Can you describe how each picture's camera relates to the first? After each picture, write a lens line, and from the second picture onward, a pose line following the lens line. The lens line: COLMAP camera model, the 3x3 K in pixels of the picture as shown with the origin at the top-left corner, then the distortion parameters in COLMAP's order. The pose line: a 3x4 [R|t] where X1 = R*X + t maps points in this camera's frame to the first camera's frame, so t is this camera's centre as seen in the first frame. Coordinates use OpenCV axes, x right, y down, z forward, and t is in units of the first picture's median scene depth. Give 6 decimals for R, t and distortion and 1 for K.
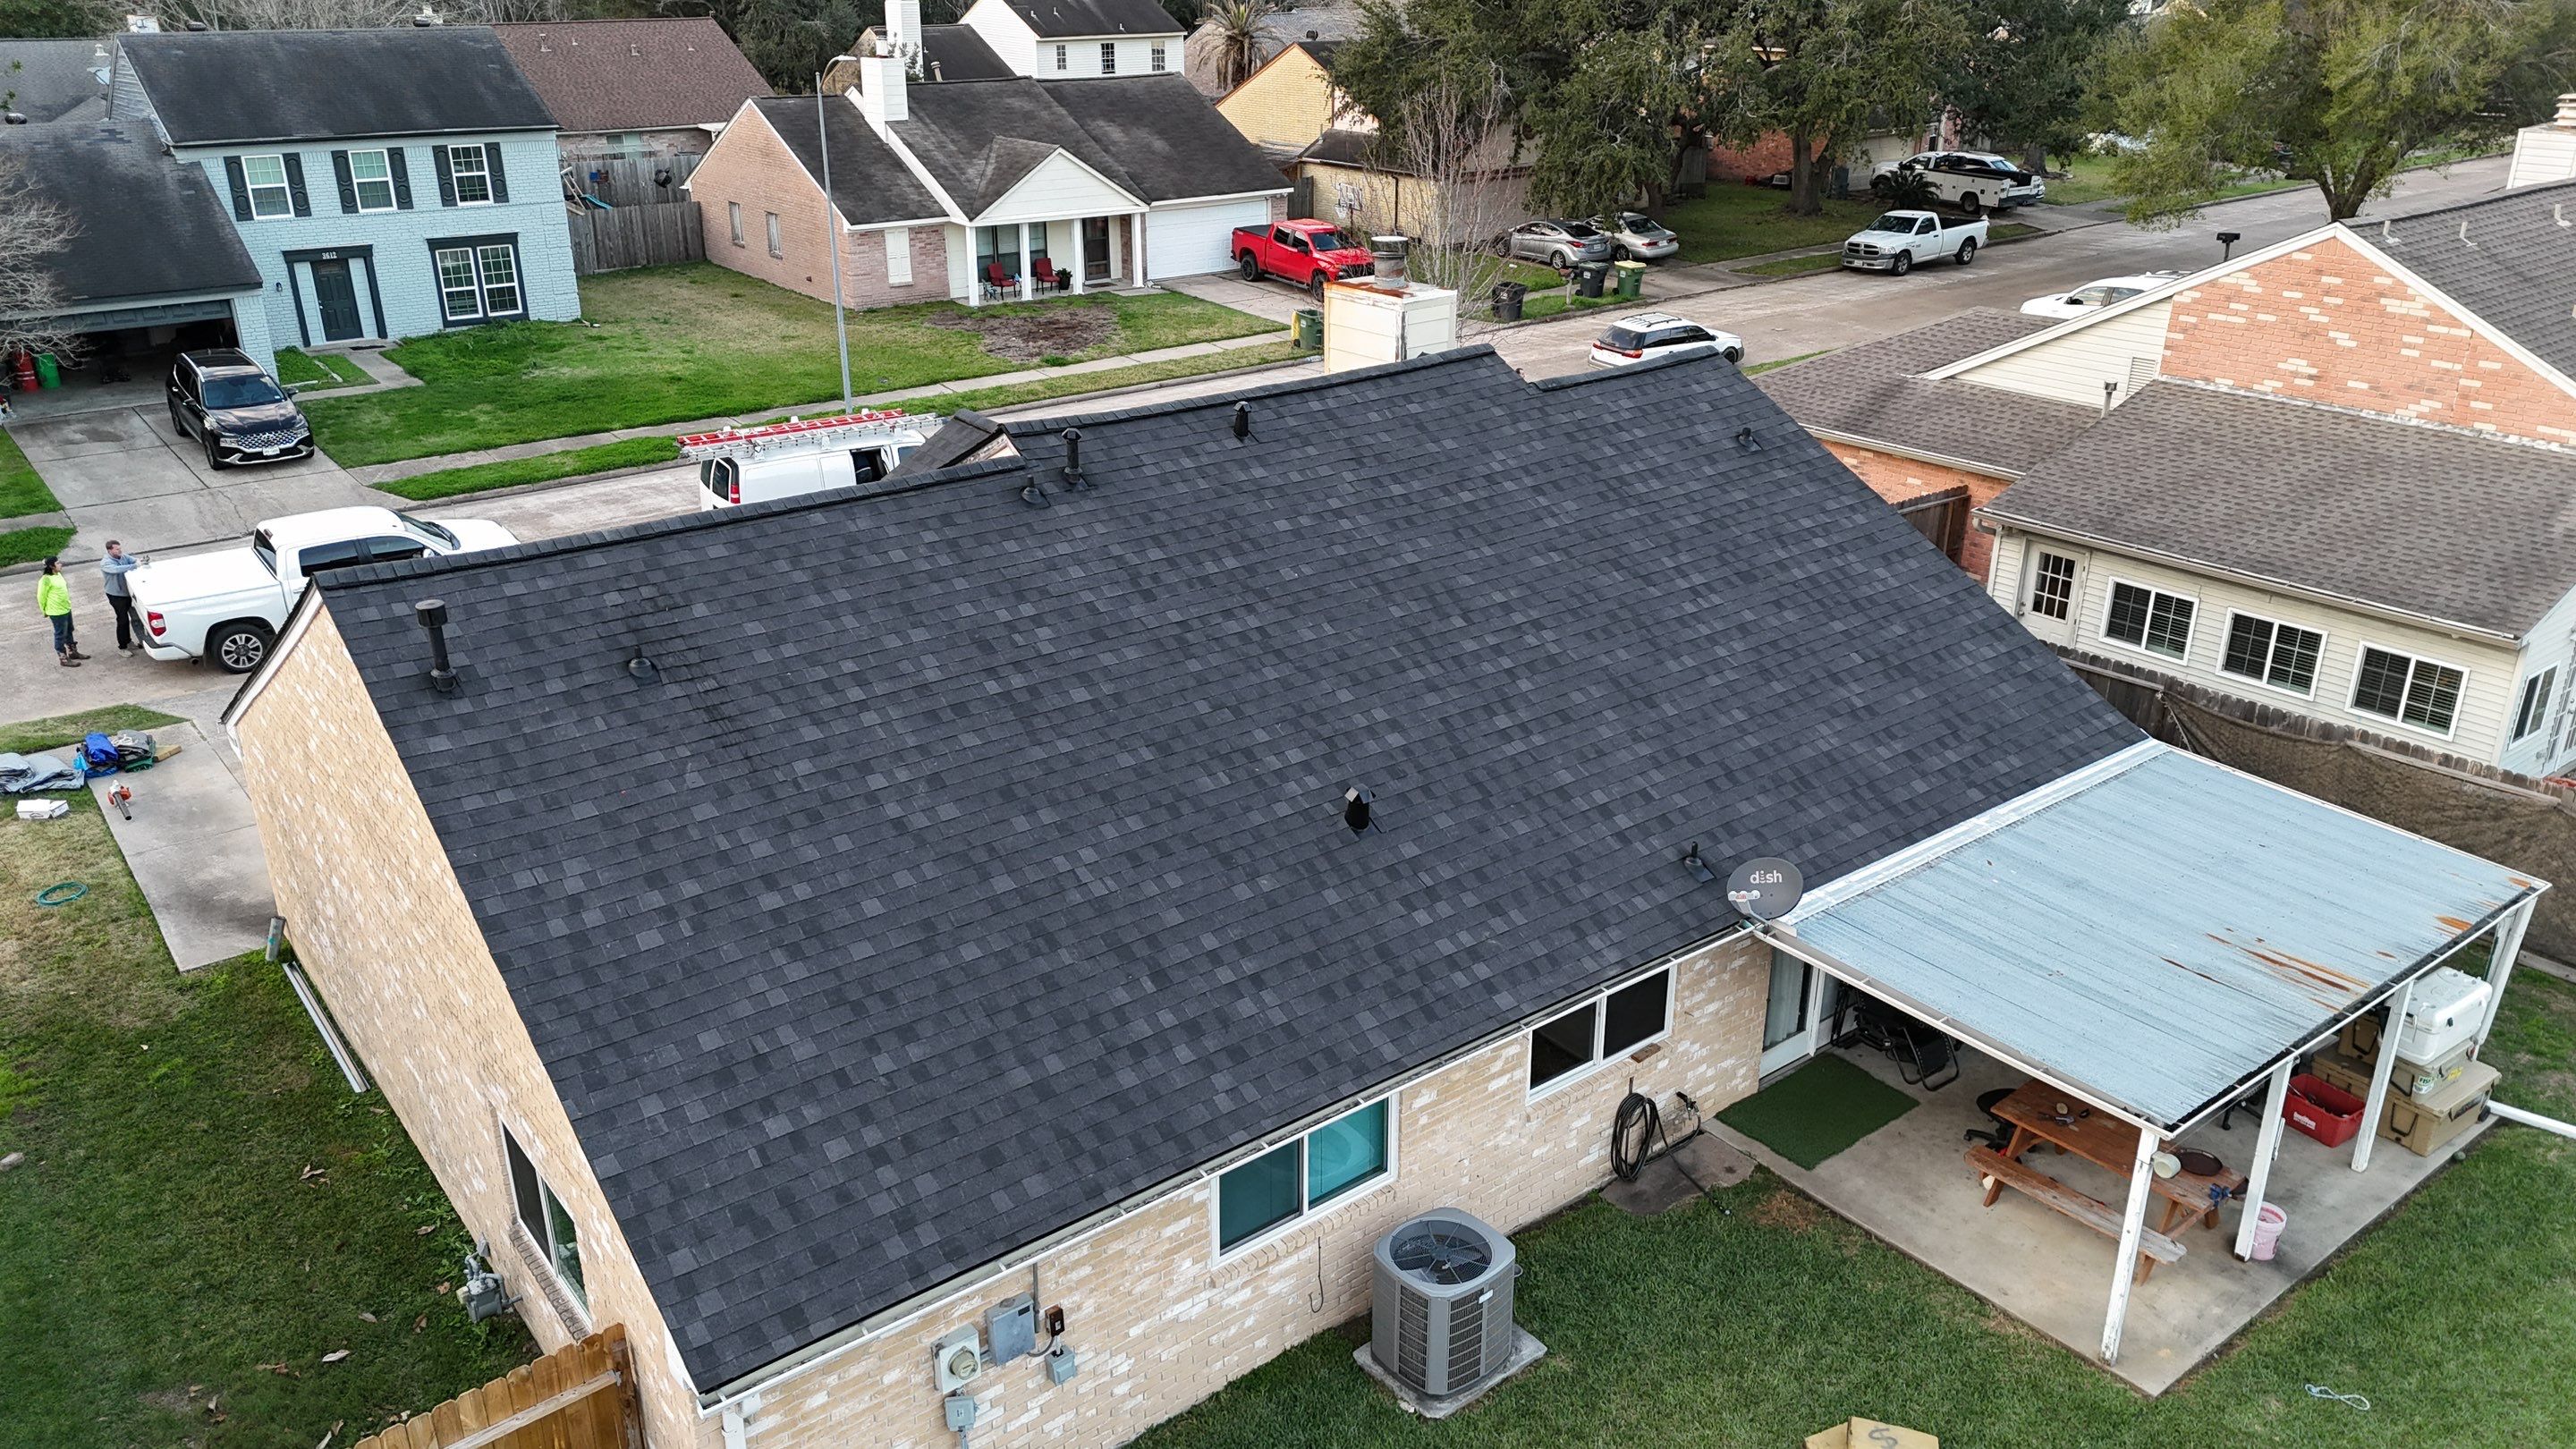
lens RADIAL K [[1890.3, 0, 1287.1], [0, 1890.3, 722.7], [0, 0, 1]] dist [0.079437, -0.080602]
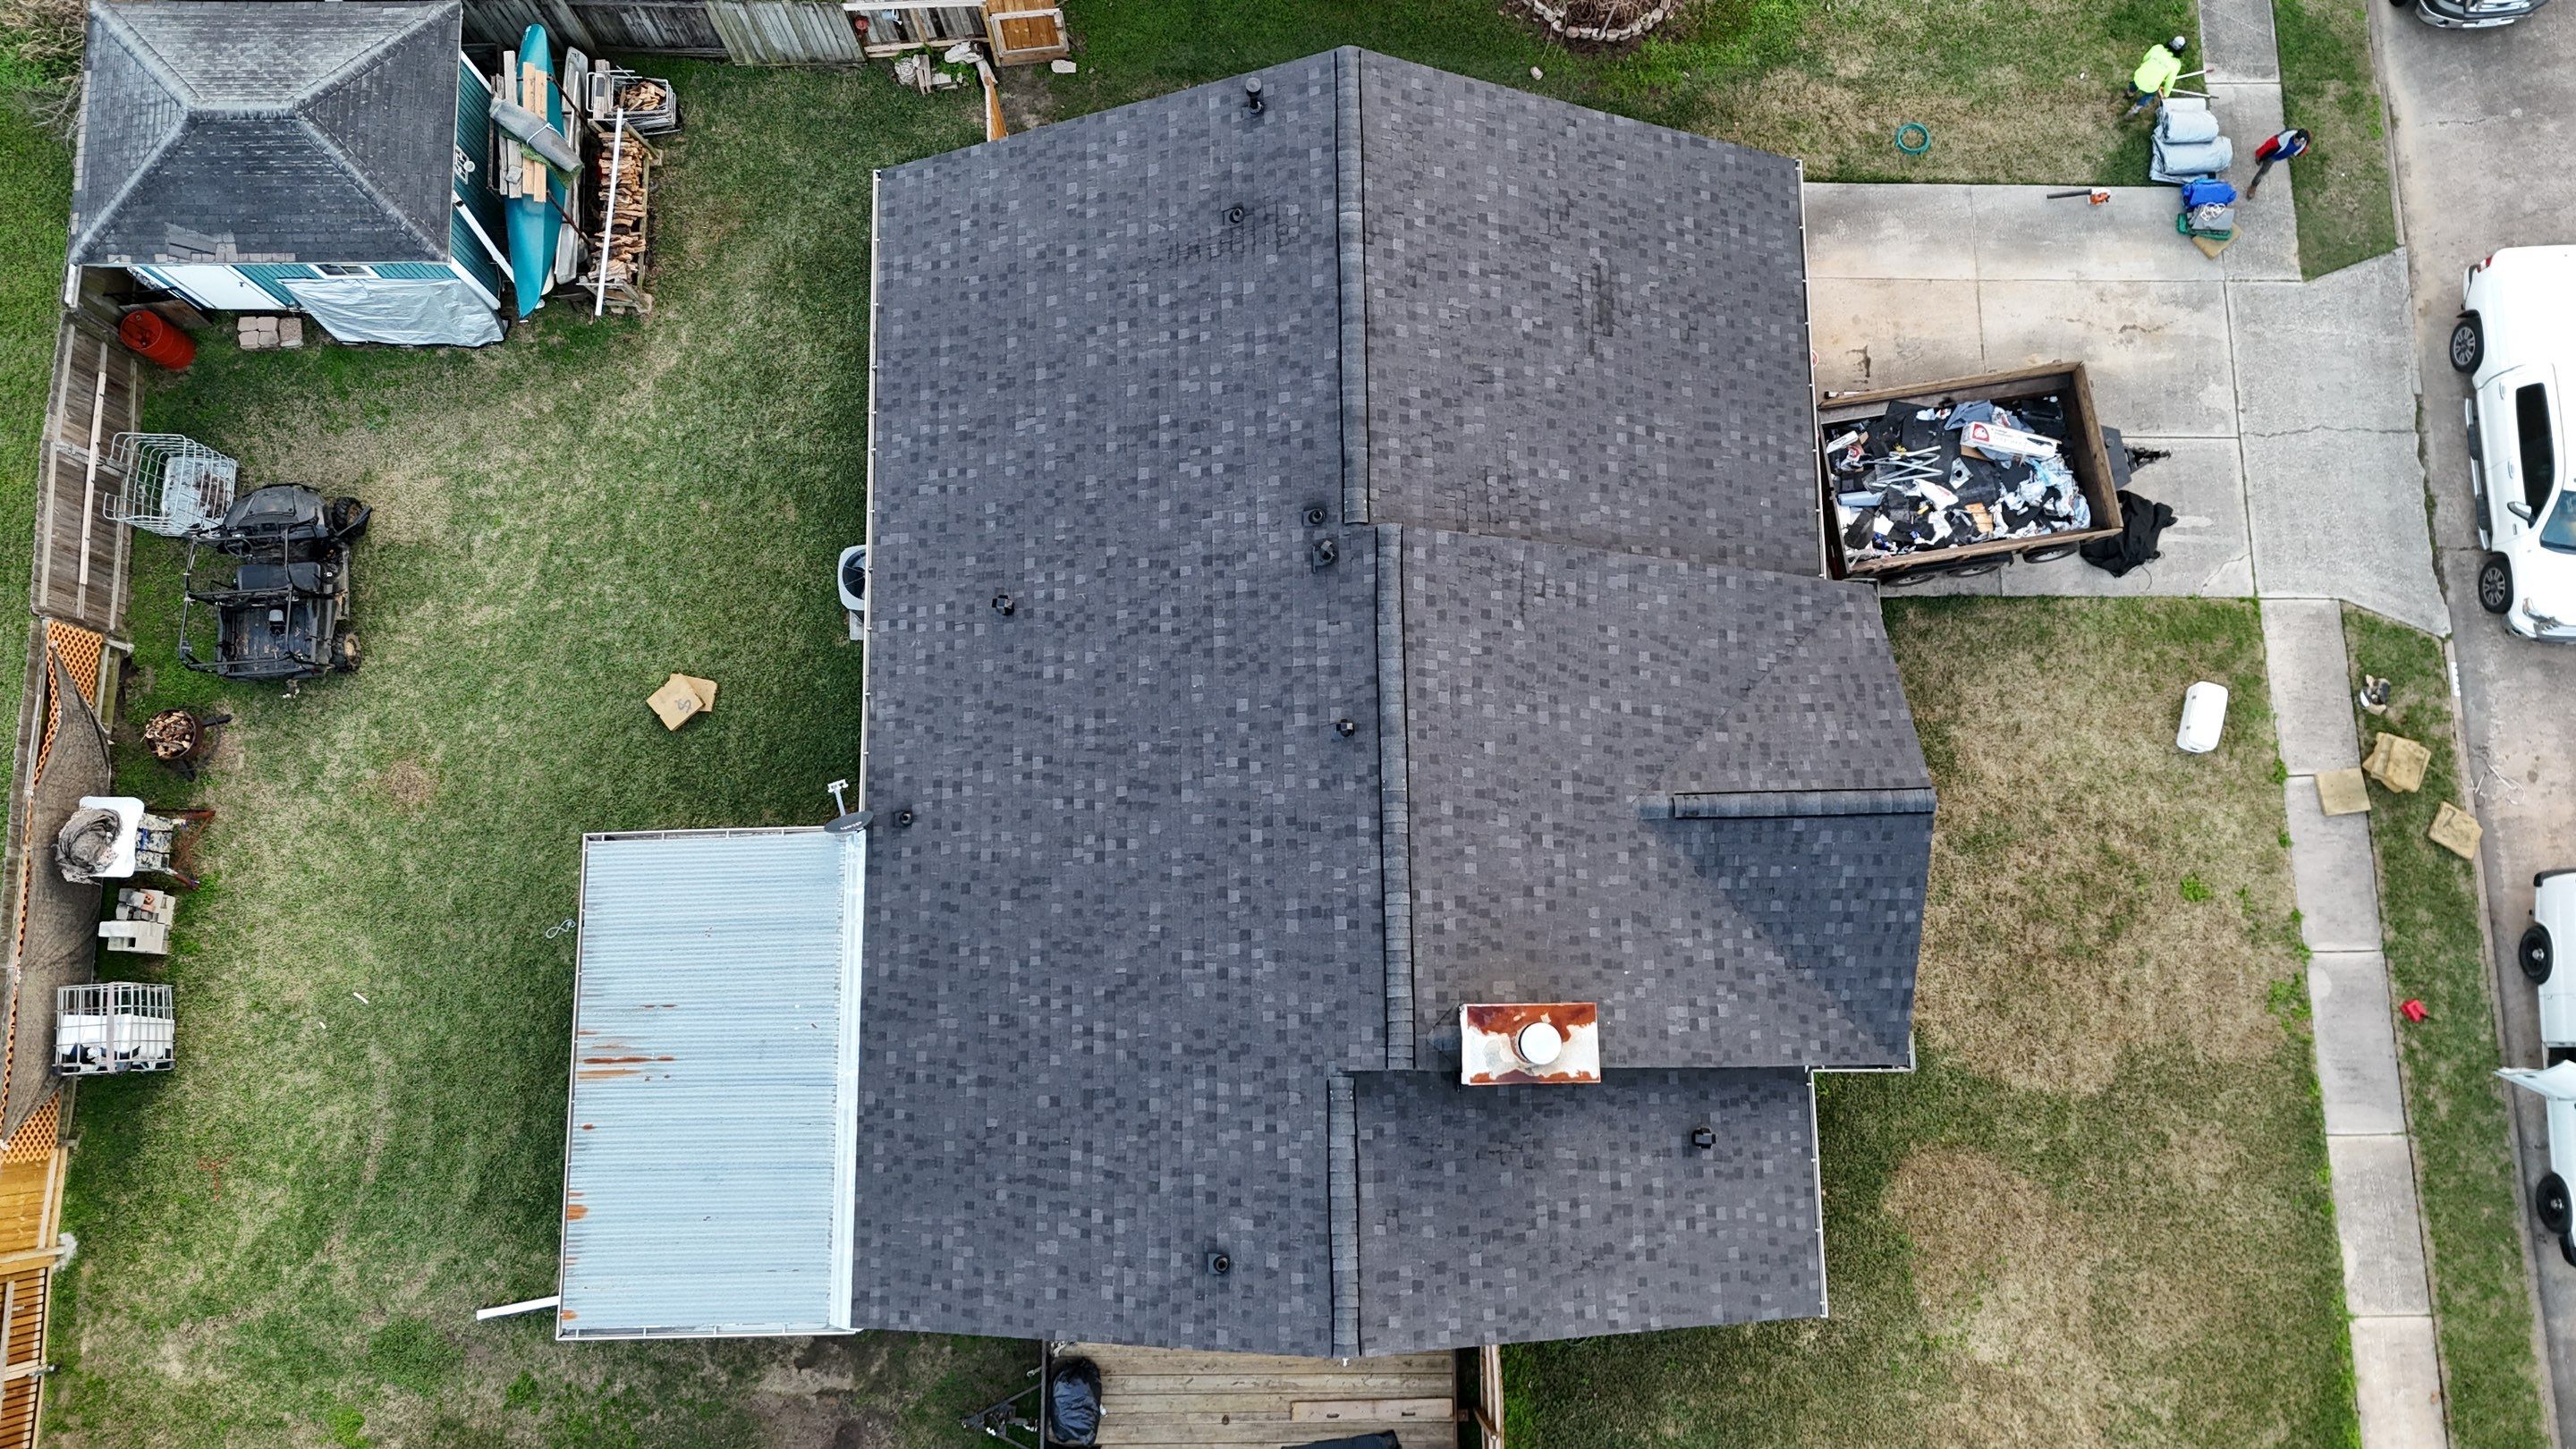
lens RADIAL K [[1890.3, 0, 1282.7], [0, 1890.3, 716.3], [0, 0, 1]] dist [0.079437, -0.080602]
pose [[-0.605797, 0.782881, -0.141804, 0.166404], [-0.308388, -0.066754, 0.948916, -1.313411], [0.733421, 0.618581, 0.281870, 0.677281]]
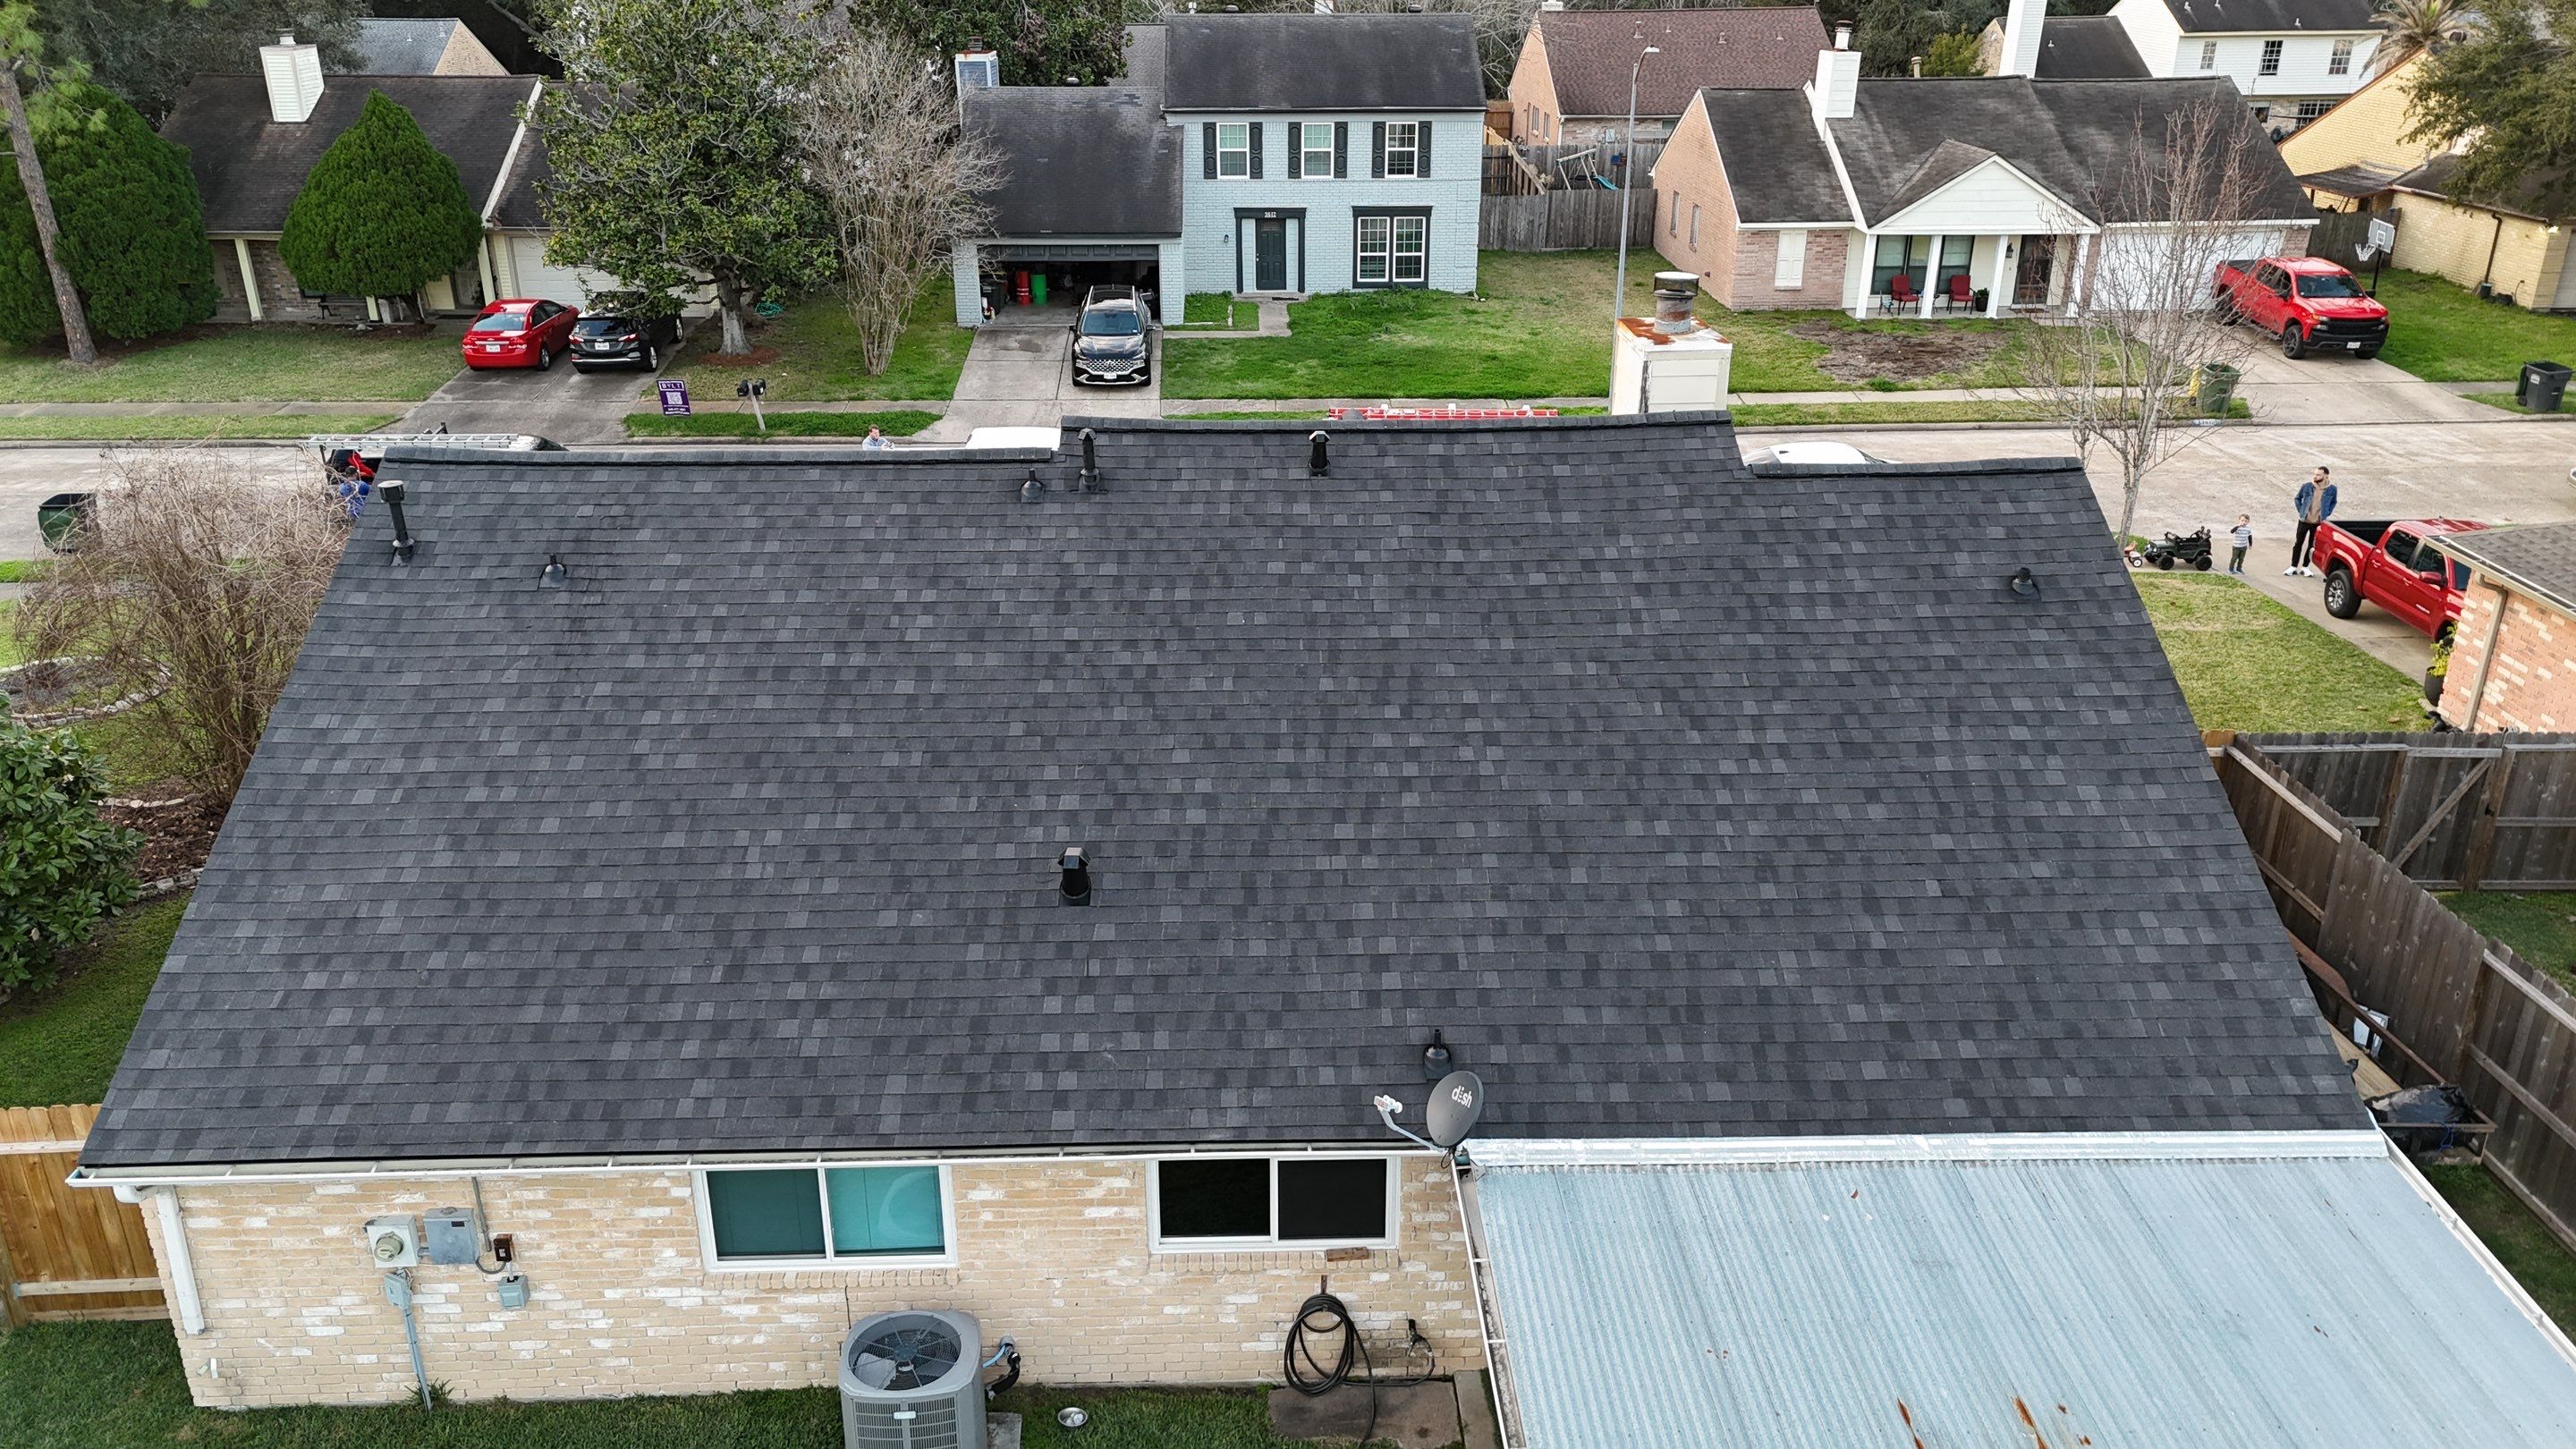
lens RADIAL K [[1890.3, 0, 1284.2], [0, 1890.3, 725.1], [0, 0, 1]] dist [0.079437, -0.080602]
pose [[0.802165, 0.230944, -0.550633, 0.527718], [-0.227387, 0.970840, 0.075927, -0.101720], [0.552111, 0.064301, 0.831287, 0.247424]]
